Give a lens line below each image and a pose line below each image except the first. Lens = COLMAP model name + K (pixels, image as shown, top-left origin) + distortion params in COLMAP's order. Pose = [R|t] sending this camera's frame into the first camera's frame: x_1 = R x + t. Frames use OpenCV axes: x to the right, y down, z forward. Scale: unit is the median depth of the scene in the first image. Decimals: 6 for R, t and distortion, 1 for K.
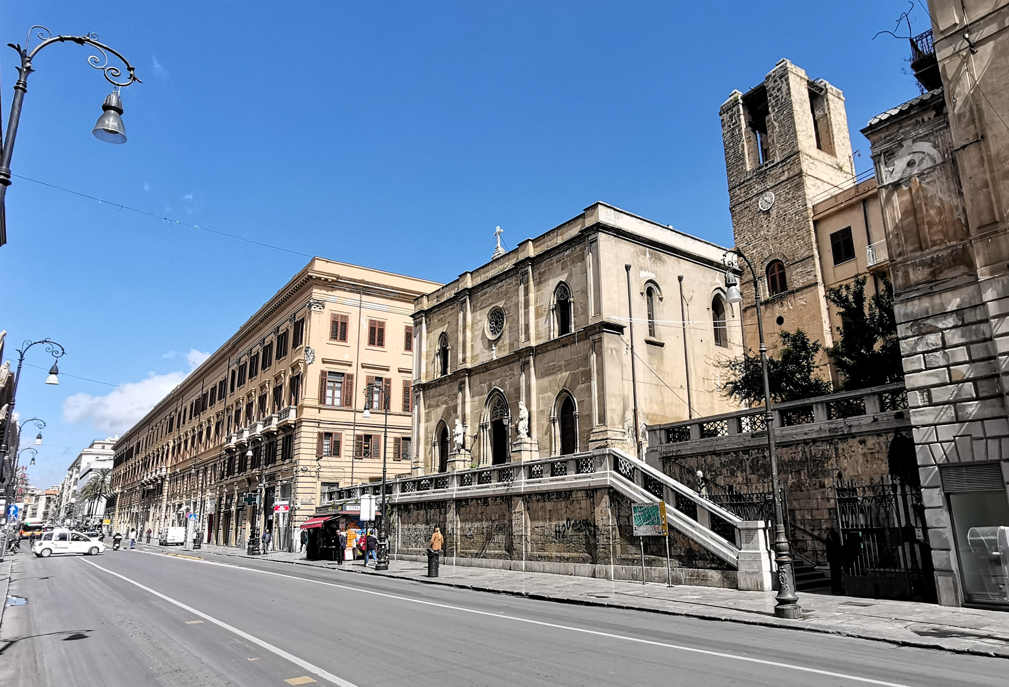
lens RADIAL K [[652.2, 0, 547.6], [0, 652.2, 350.2], [0, 0, 1]] dist [-0.035596, 0.002651]
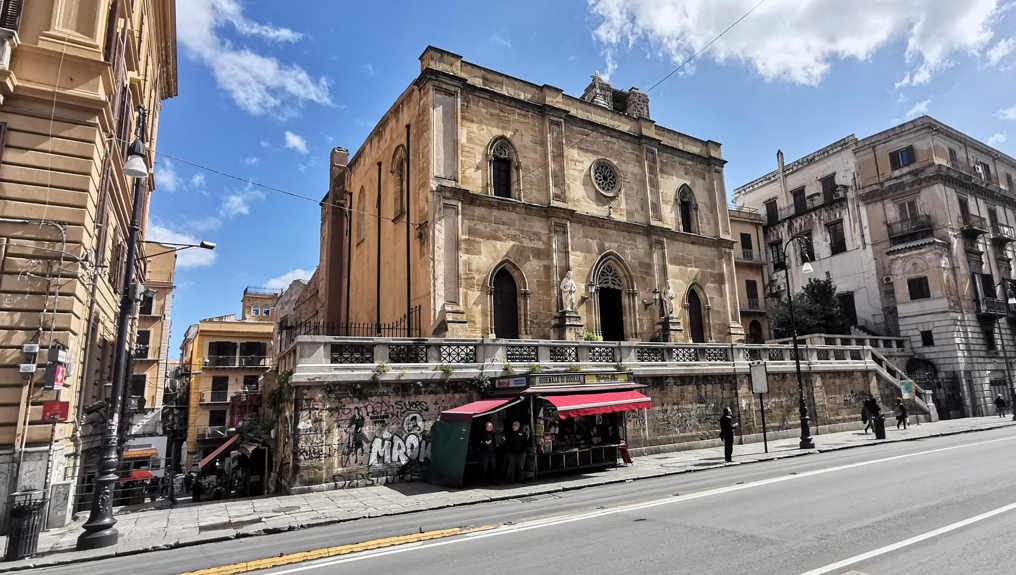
lens RADIAL K [[561.5, 0, 545.4], [0, 561.5, 291.7], [0, 0, 1]] dist [-0.065167, 0.081667]
pose [[0.105093, 0.204244, 0.973263, -0.813192], [-0.212681, 0.960655, -0.178633, 0.264039], [-0.971454, -0.188221, 0.144396, 0.978100]]
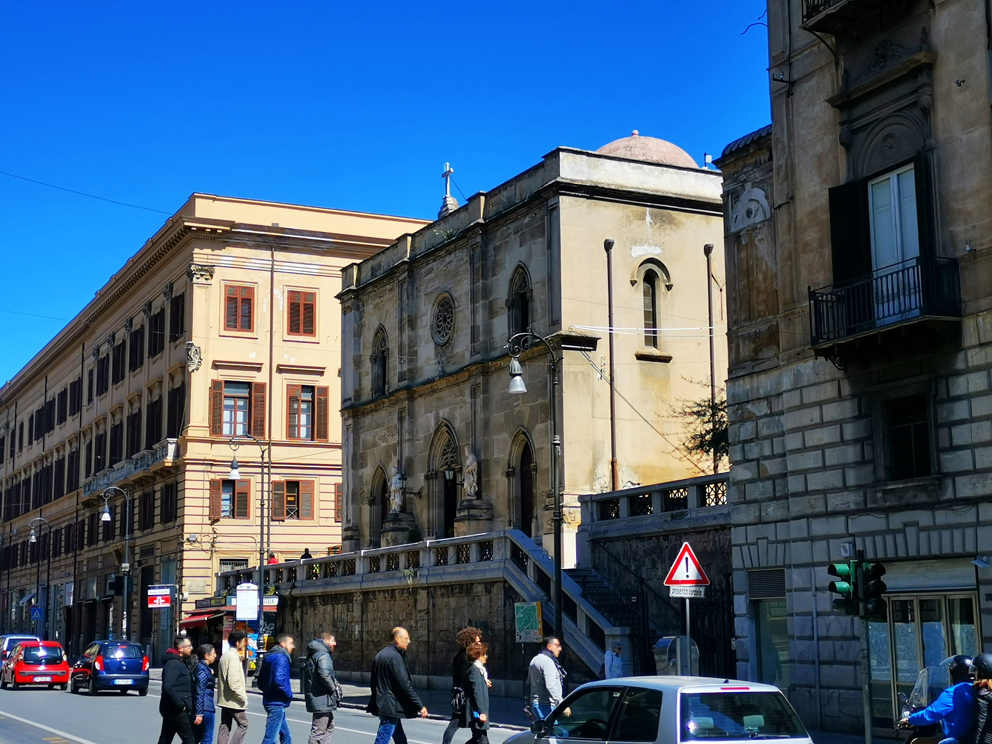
lens RADIAL K [[1414.5, 0, 496.0], [0, 1414.5, 372.0], [0, 0, 1]] dist [0.029360, 0.014042]
pose [[0.980635, -0.023501, -0.194430, 0.251528], [0.039654, 0.996037, 0.079607, -0.102948], [0.191788, -0.085775, 0.977681, -0.377510]]
